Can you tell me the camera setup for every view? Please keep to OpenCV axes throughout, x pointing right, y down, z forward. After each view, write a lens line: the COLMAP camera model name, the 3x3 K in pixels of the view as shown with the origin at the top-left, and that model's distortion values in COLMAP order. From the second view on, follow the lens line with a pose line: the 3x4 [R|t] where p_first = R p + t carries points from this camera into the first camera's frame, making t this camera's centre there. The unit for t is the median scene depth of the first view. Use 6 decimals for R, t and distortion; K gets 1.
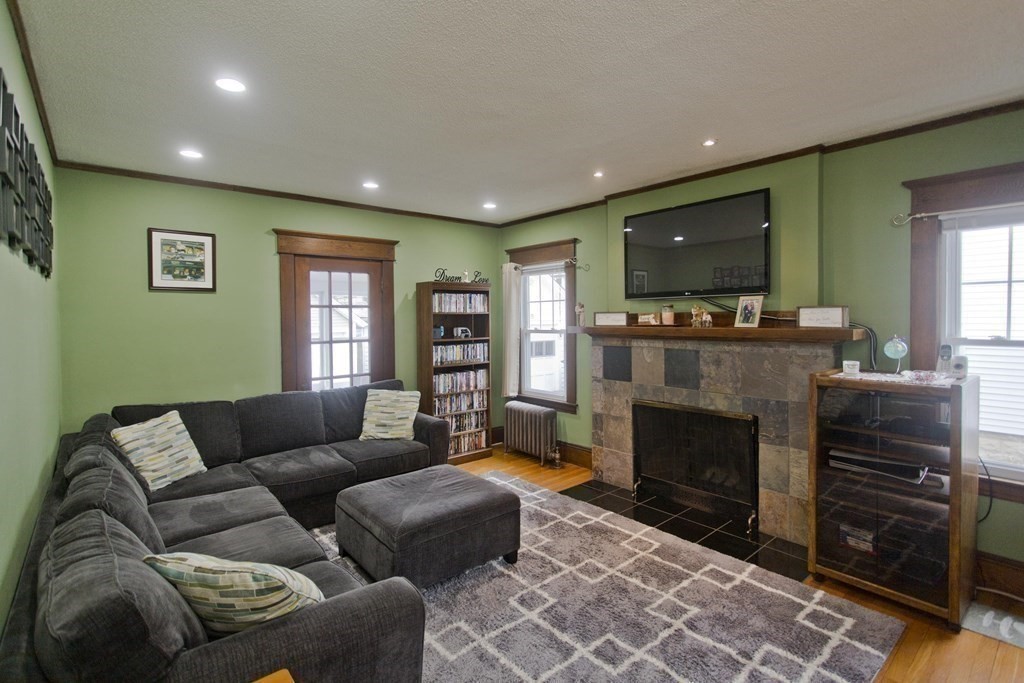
lens RADIAL K [[491.3, 0, 505.3], [0, 491.3, 322.1], [0, 0, 1]] dist [-0.000682, 0.002928]
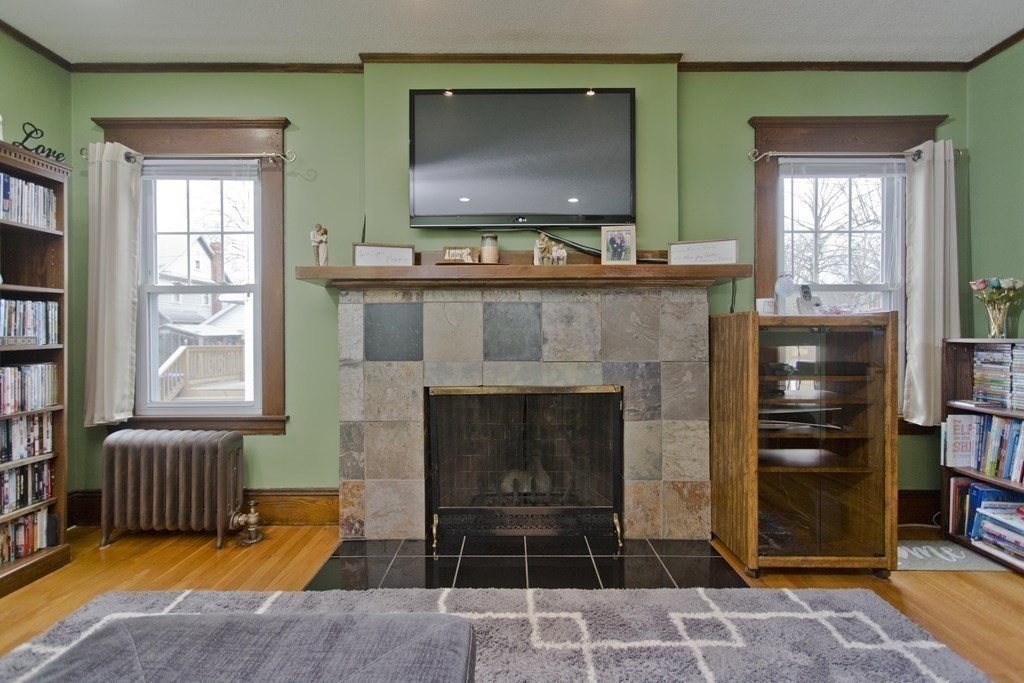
lens RADIAL K [[491.3, 0, 514.6], [0, 491.3, 334.8], [0, 0, 1]] dist [-0.000682, 0.002928]
pose [[0.639379, 0.009134, 0.768837, -0.149382], [0.003762, 0.999880, -0.015007, 0.106074], [-0.768882, 0.012487, 0.639268, 0.556174]]
